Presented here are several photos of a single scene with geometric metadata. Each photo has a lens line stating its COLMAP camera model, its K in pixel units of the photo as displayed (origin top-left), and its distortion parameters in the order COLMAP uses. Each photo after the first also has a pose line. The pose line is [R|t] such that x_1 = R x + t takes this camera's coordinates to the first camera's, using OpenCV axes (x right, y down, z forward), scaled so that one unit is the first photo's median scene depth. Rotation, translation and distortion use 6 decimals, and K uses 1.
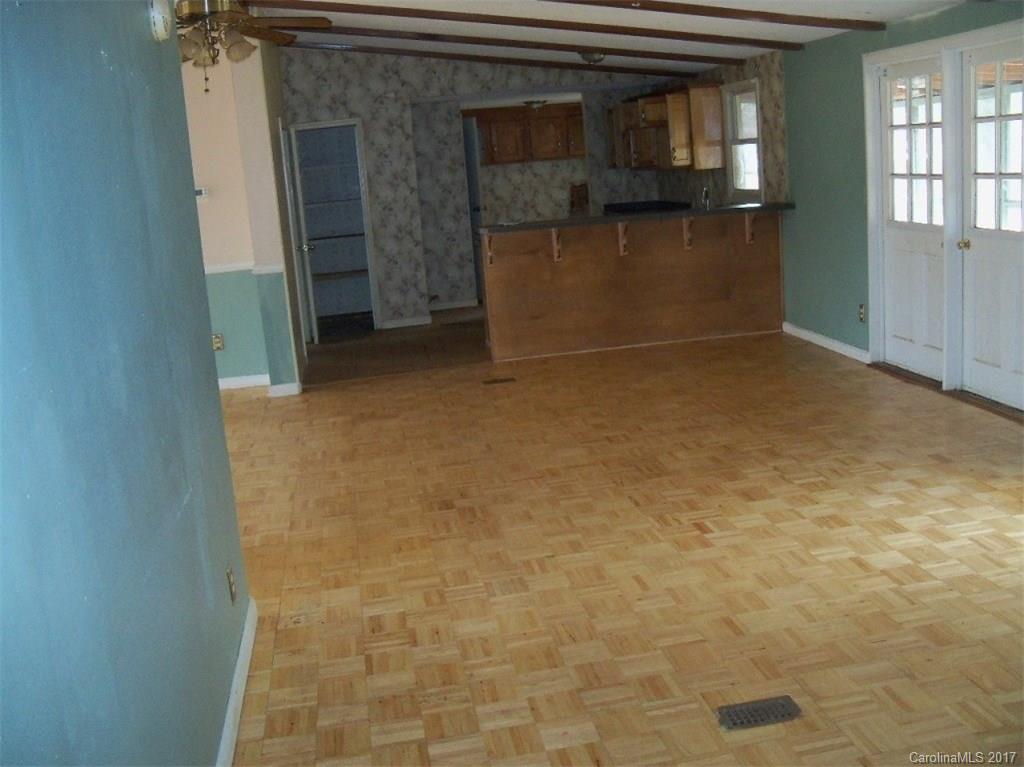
lens RADIAL K [[1030.6, 0, 512.0], [0, 1030.6, 383.5], [0, 0, 1]] dist [-0.210209, 0.000824]
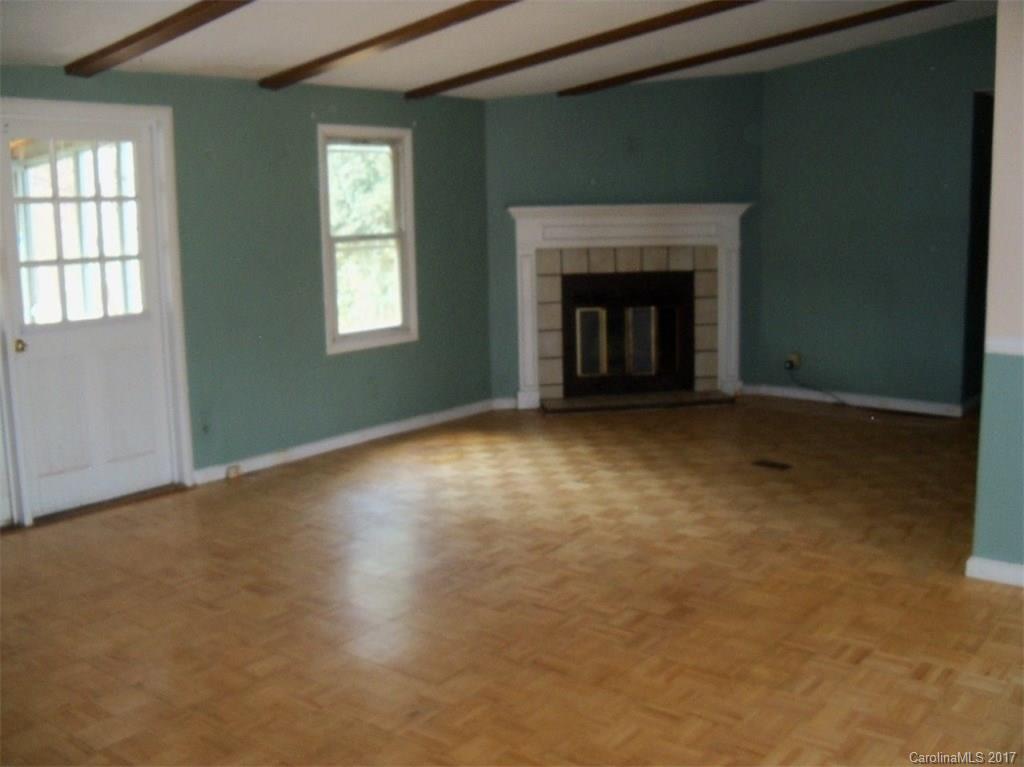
lens RADIAL K [[1073.5, 0, 512.0], [0, 1073.5, 383.5], [0, 0, 1]] dist [-0.153790, 0.002602]
pose [[-0.671468, -0.034540, 0.740228, -0.588718], [0.222561, 0.943396, 0.245907, -0.287721], [-0.706822, 0.329865, -0.625773, 1.551392]]
